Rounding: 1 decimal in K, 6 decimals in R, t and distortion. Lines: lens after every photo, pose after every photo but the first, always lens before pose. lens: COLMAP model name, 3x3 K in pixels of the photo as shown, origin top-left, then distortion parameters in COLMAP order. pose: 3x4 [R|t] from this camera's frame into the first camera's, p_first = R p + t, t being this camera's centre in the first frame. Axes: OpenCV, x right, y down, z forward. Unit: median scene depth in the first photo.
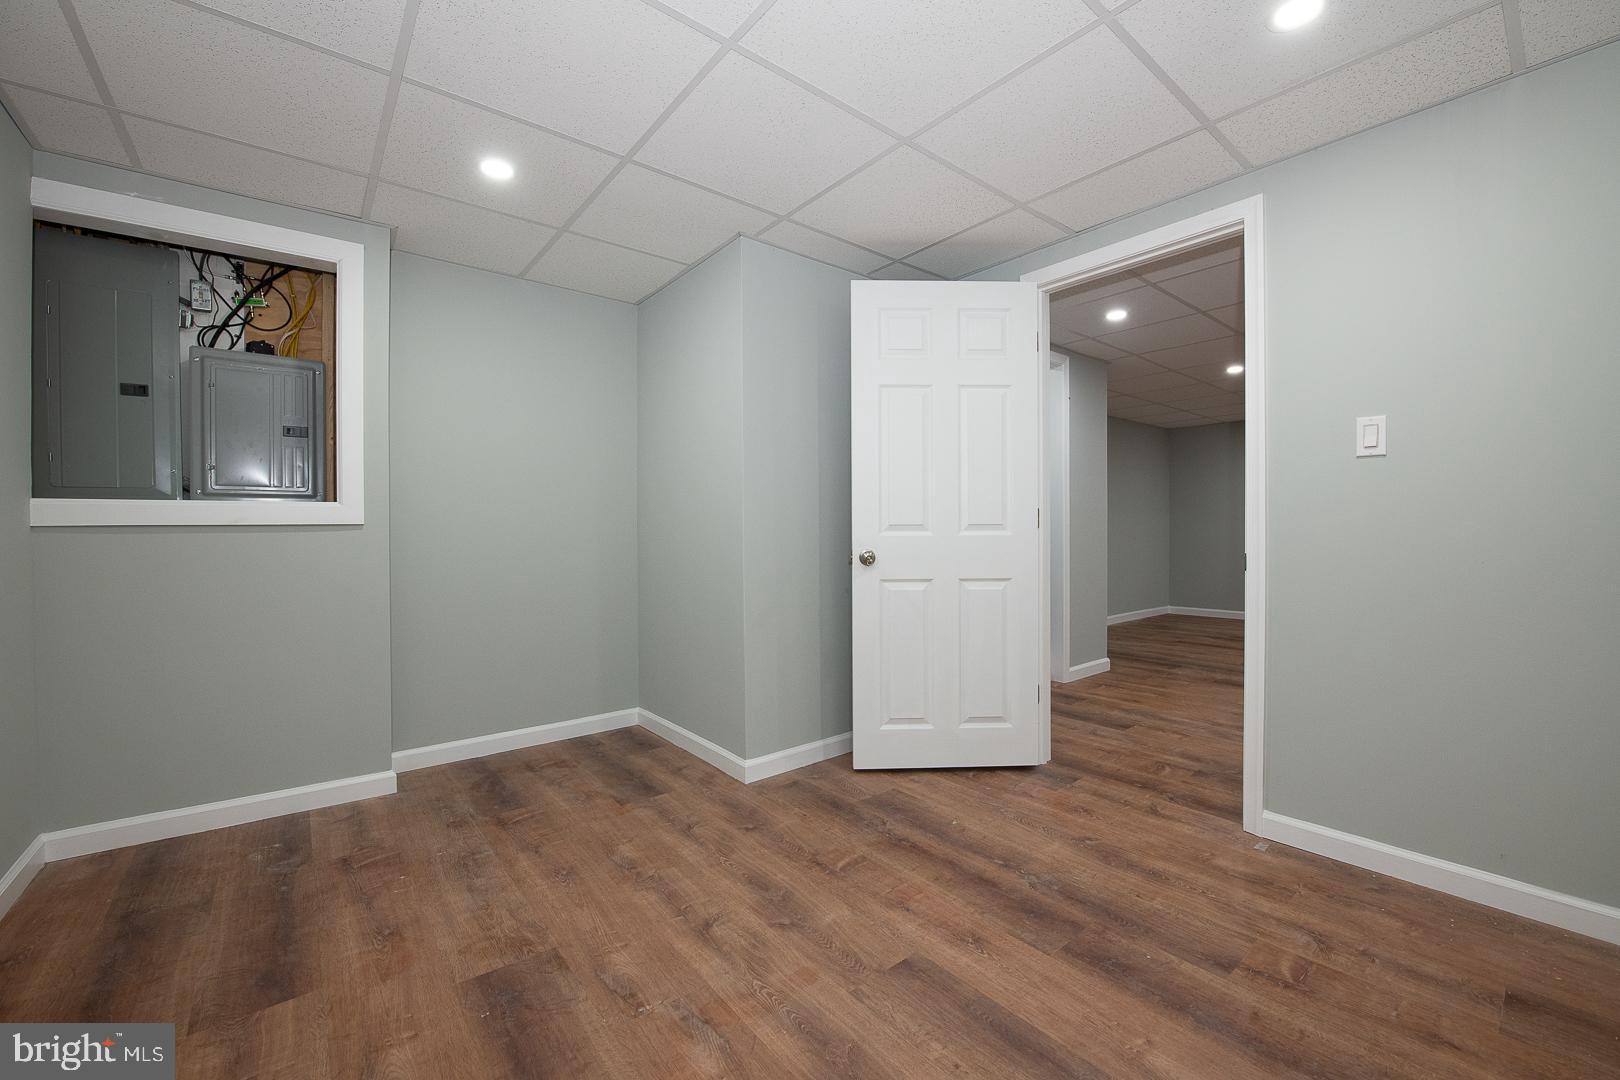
lens RADIAL K [[642.0, 0, 815.3], [0, 642.0, 532.0], [0, 0, 1]] dist [-0.017440, -0.002218]
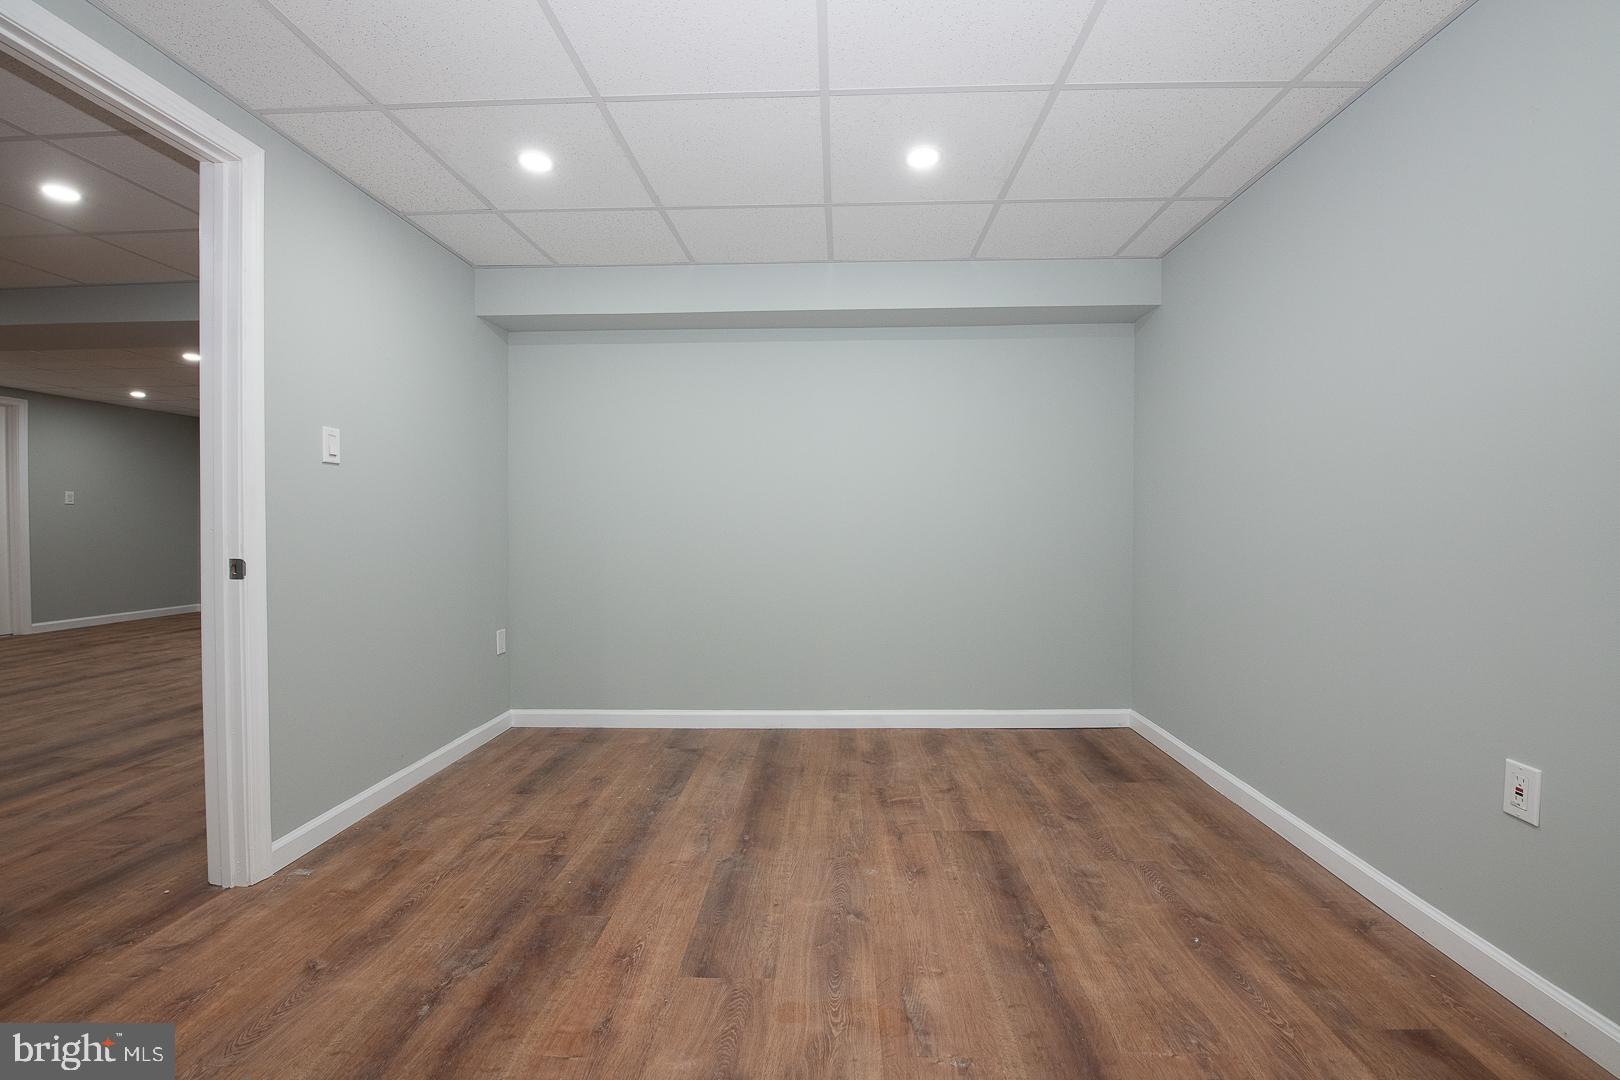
lens RADIAL K [[642.0, 0, 815.3], [0, 642.0, 532.0], [0, 0, 1]] dist [-0.017440, -0.002218]
pose [[-0.751011, -0.003530, 0.660280, -0.590204], [0.008001, 0.999864, 0.014446, -0.009598], [-0.660241, 0.016132, -0.750881, 1.505181]]
